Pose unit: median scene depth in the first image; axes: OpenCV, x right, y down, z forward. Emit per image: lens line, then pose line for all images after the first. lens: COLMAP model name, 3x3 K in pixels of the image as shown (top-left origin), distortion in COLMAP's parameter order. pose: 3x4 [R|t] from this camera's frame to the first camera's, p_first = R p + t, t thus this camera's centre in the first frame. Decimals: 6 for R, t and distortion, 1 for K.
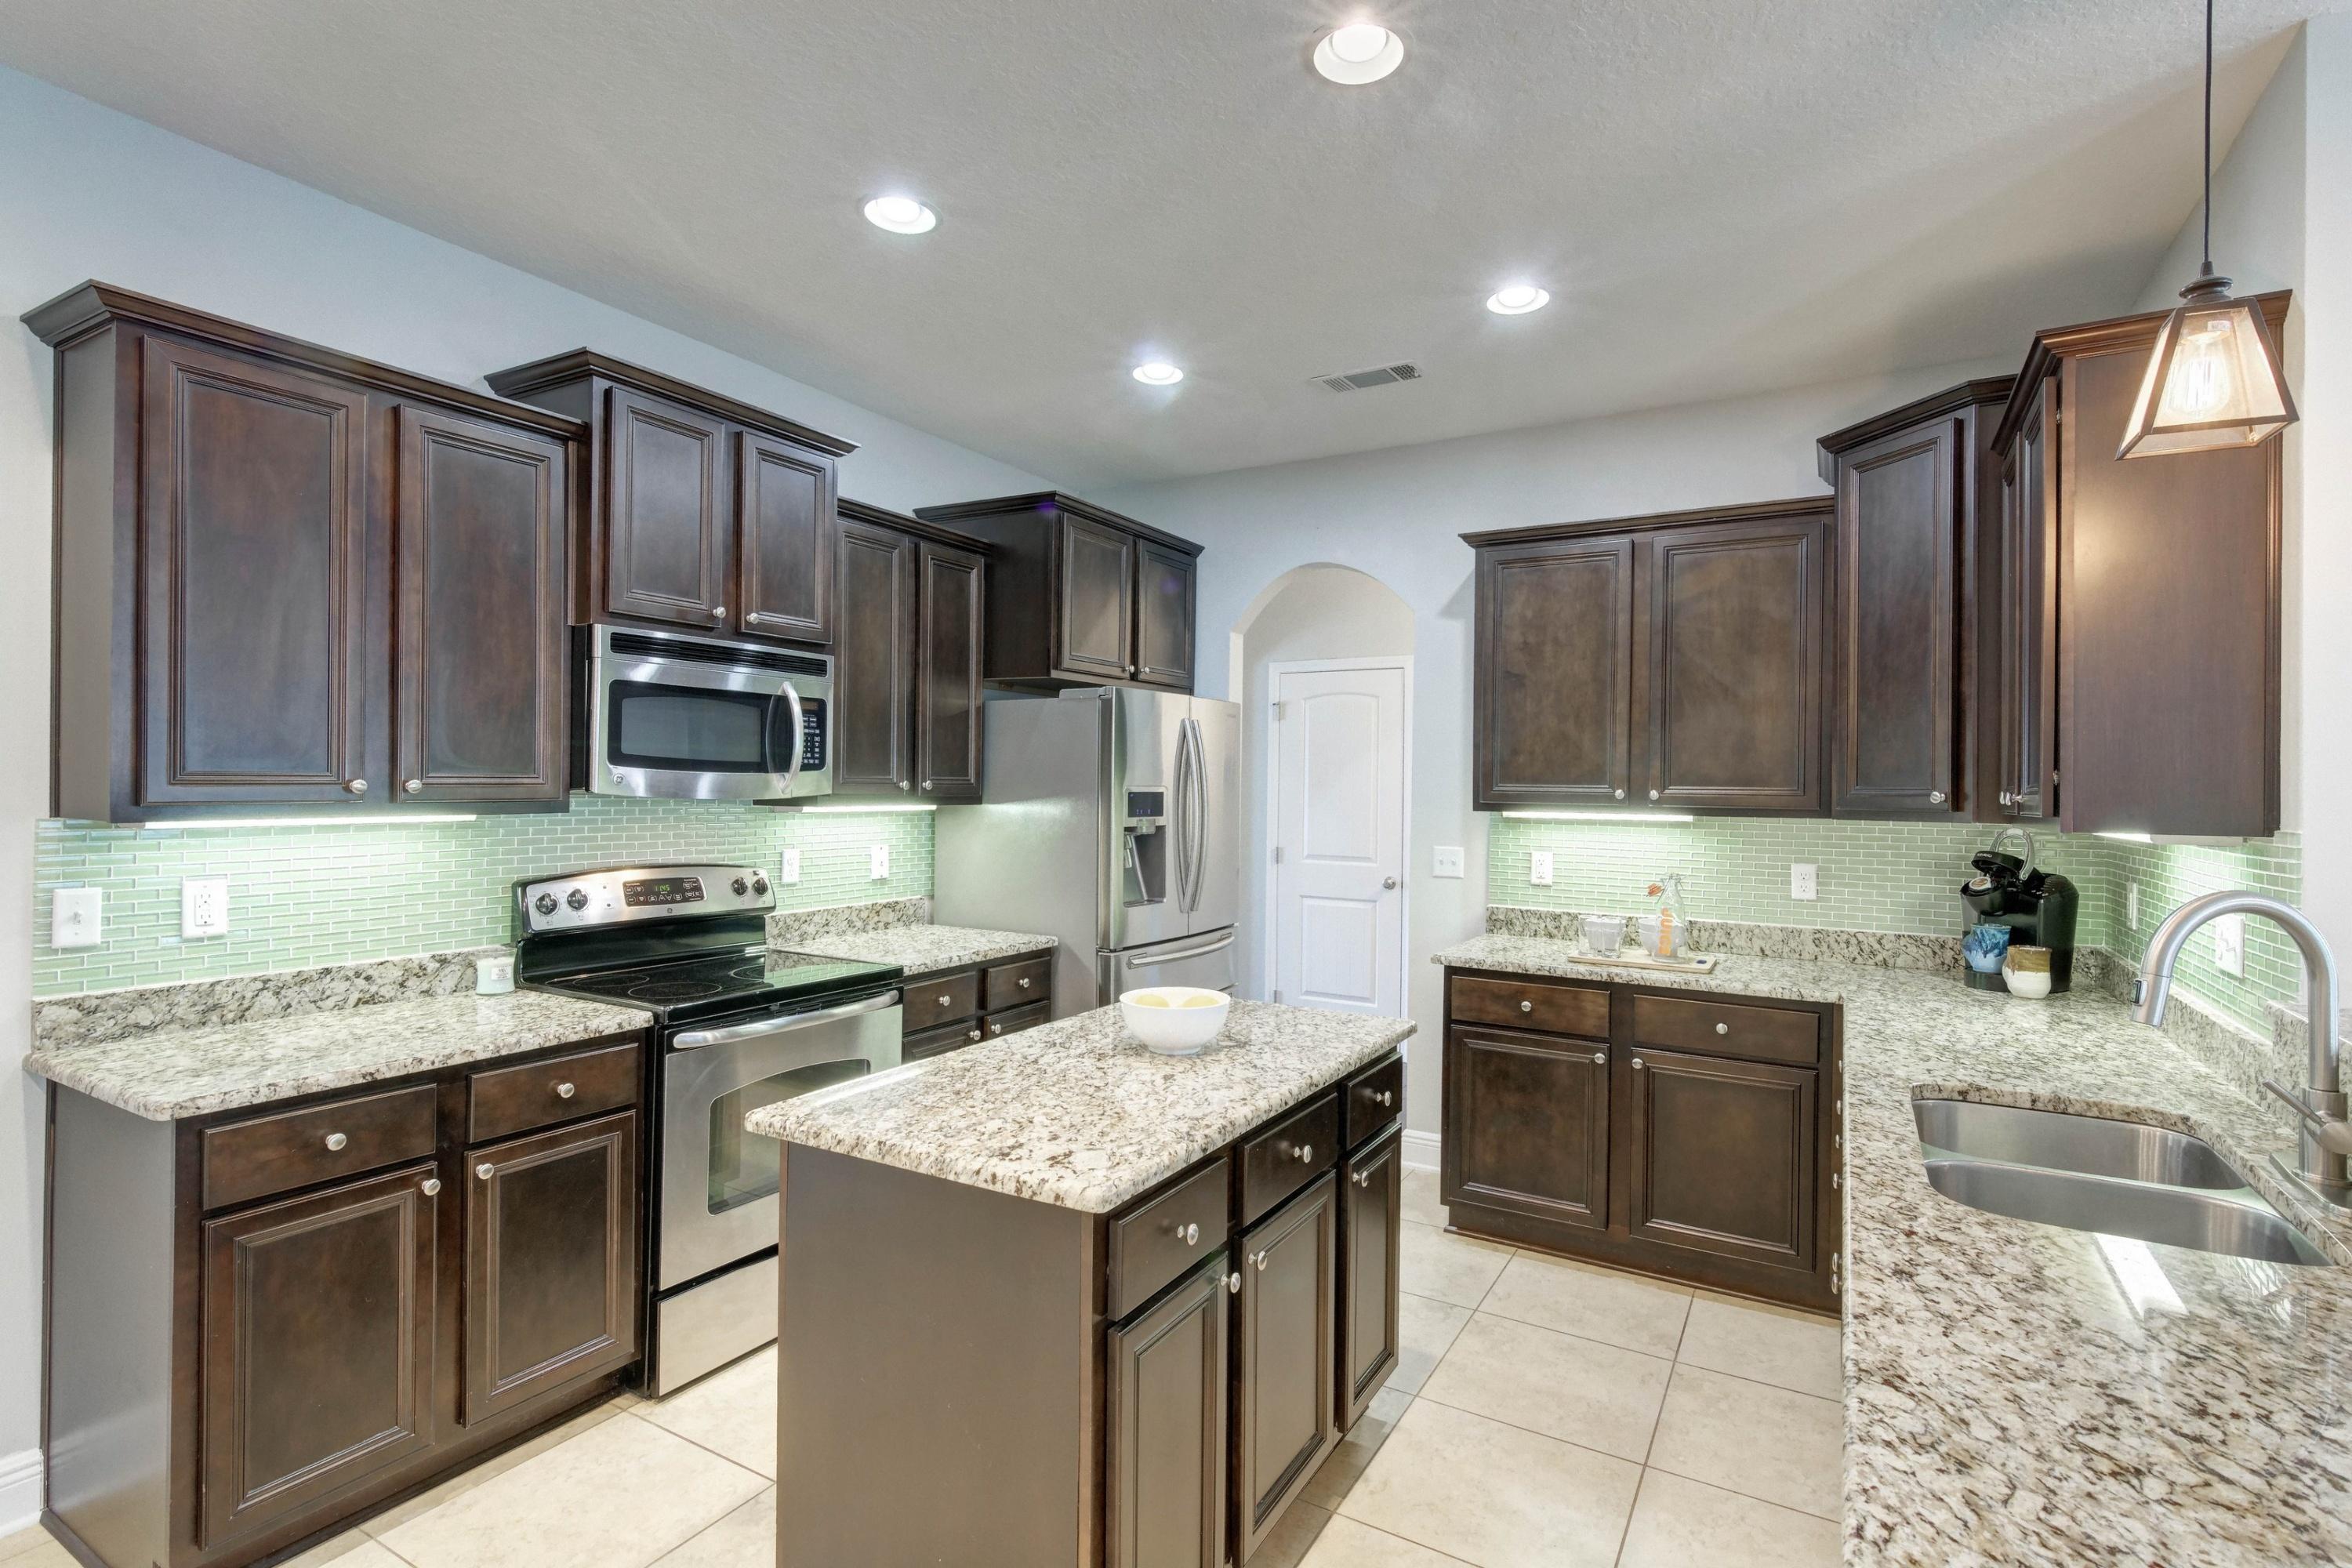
lens RADIAL K [[1119.7, 0, 1176.0], [0, 1119.7, 784.0], [0, 0, 1]] dist [0.004720, -0.000242]
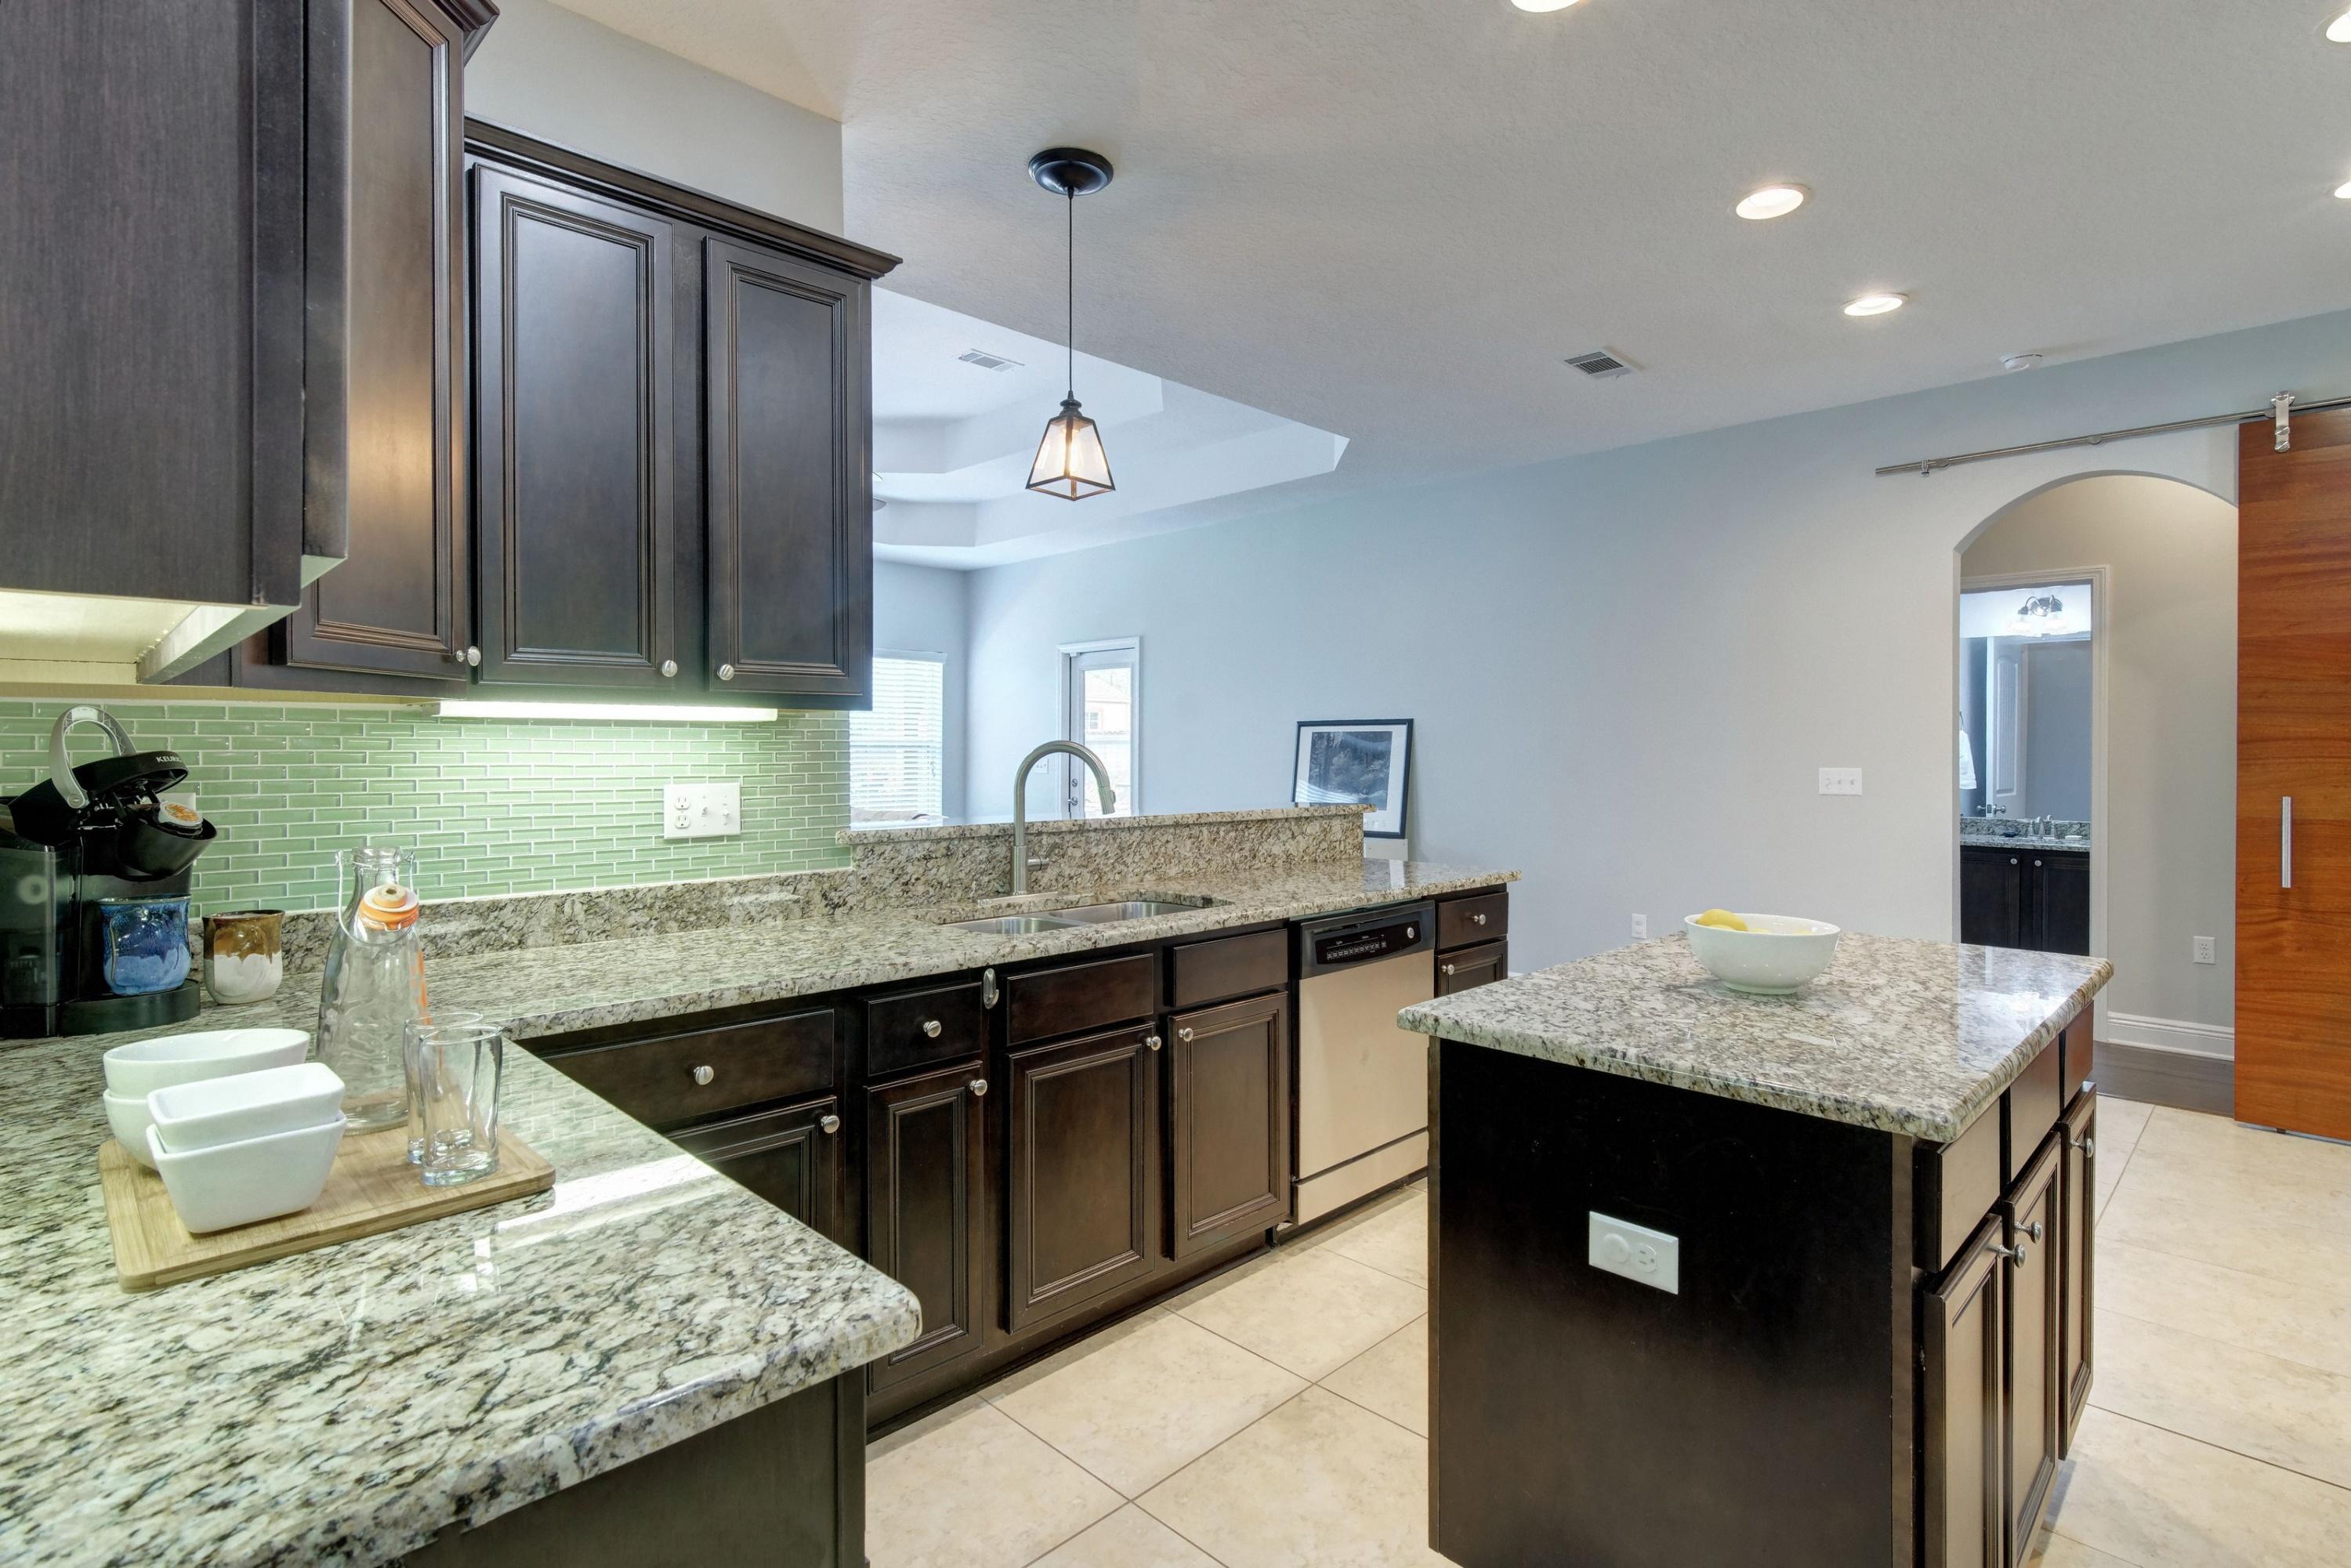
lens RADIAL K [[1142.7, 0, 1203.6], [0, 1142.7, 728.8], [0, 0, 1]] dist [-0.000083, -0.000101]
pose [[-0.969199, -0.009121, 0.246109, 0.161869], [-0.013181, 0.999803, -0.014854, 0.064158], [-0.245925, -0.017641, -0.969128, 1.723097]]
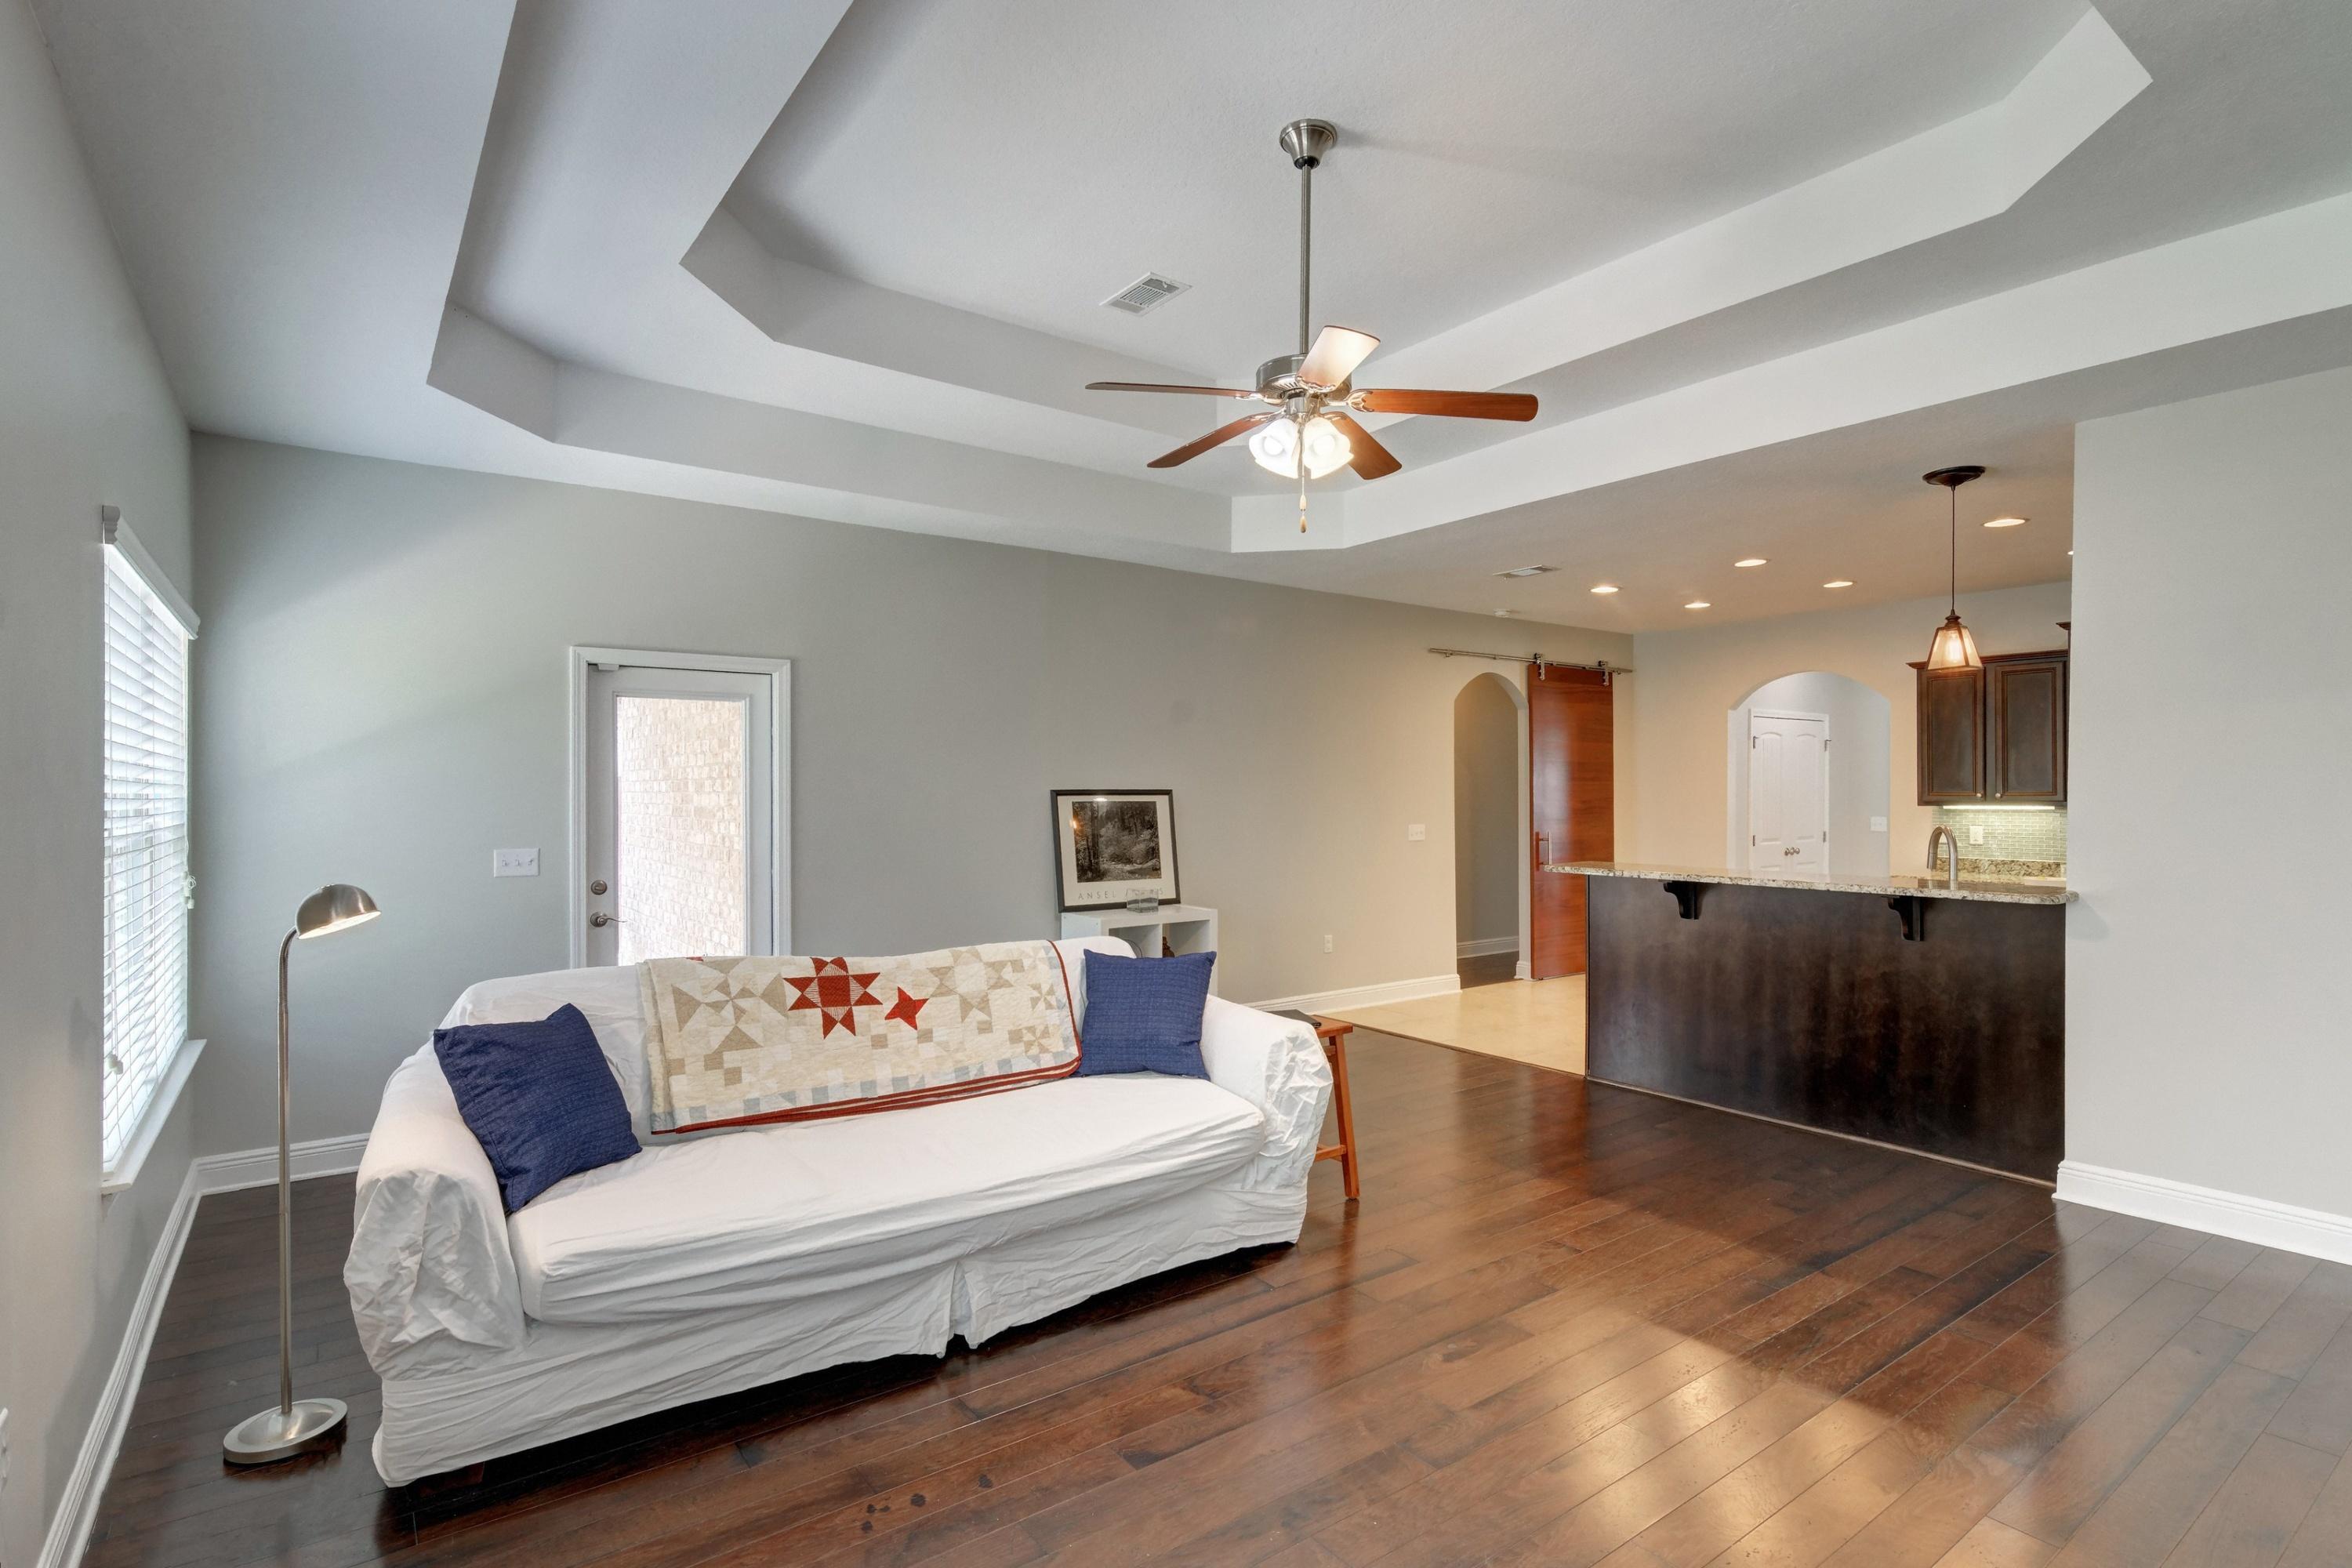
lens RADIAL K [[1148.4, 0, 1176.0], [0, 1148.4, 784.0], [0, 0, 1]] dist [-0.001215, -0.000148]
pose [[-0.391550, -0.017038, -0.919999, 2.852346], [-0.004293, 0.999851, -0.016690, 0.029713], [0.920147, -0.002585, -0.391565, 0.195398]]
